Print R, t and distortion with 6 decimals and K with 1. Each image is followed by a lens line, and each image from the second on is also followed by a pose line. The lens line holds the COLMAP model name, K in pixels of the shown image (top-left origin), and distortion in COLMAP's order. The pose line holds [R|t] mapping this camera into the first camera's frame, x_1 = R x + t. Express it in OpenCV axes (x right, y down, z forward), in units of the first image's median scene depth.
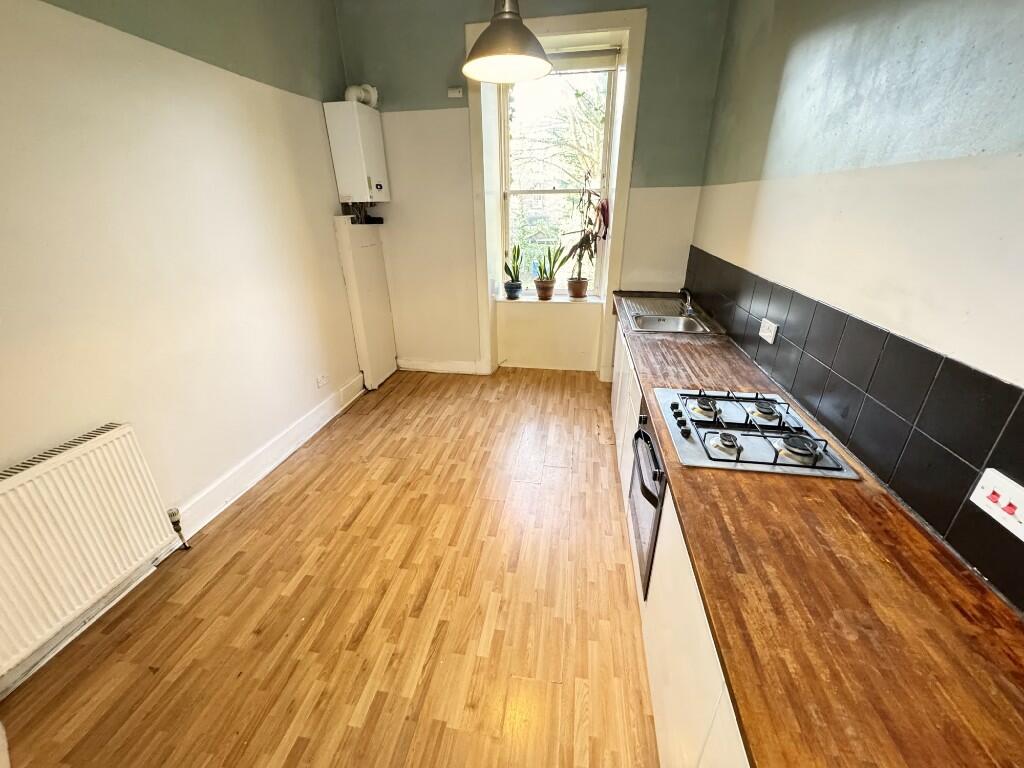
lens RADIAL K [[412.1, 0, 507.3], [0, 412.1, 379.6], [0, 0, 1]] dist [-0.000866, -0.000061]
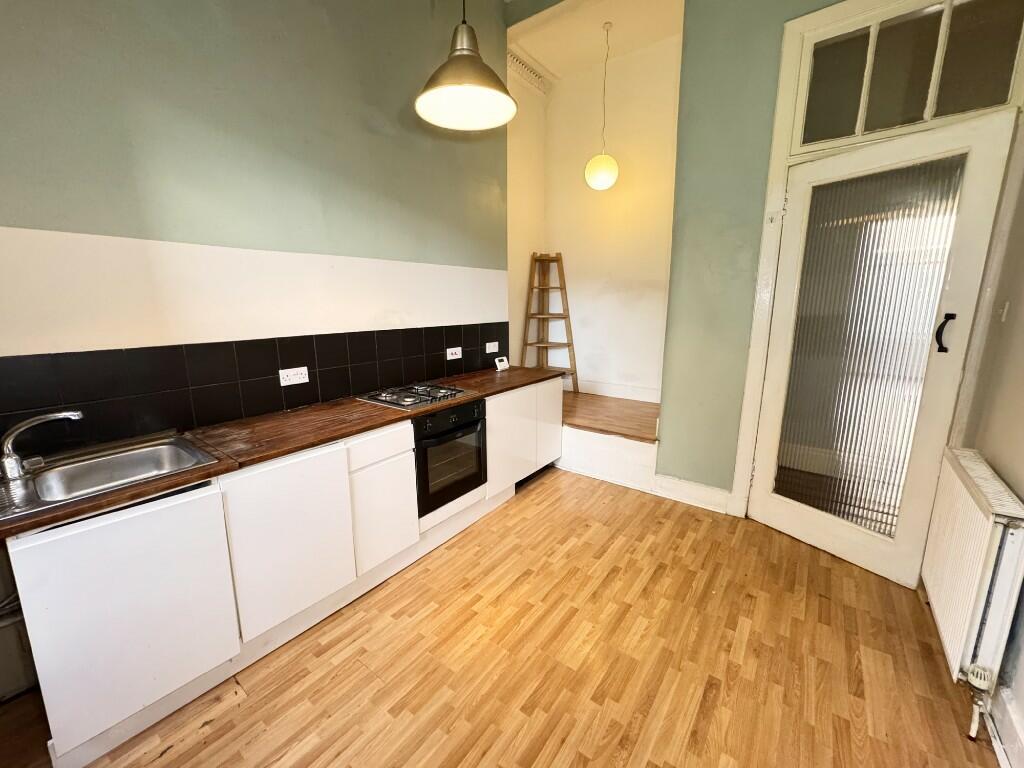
lens RADIAL K [[412.1, 0, 508.1], [0, 412.1, 381.9], [0, 0, 1]] dist [-0.000866, -0.000061]
pose [[-0.885990, -0.066624, 0.458893, -0.443213], [0.202758, 0.834344, 0.512601, -0.593872], [-0.417026, 0.547204, -0.725712, 1.647575]]
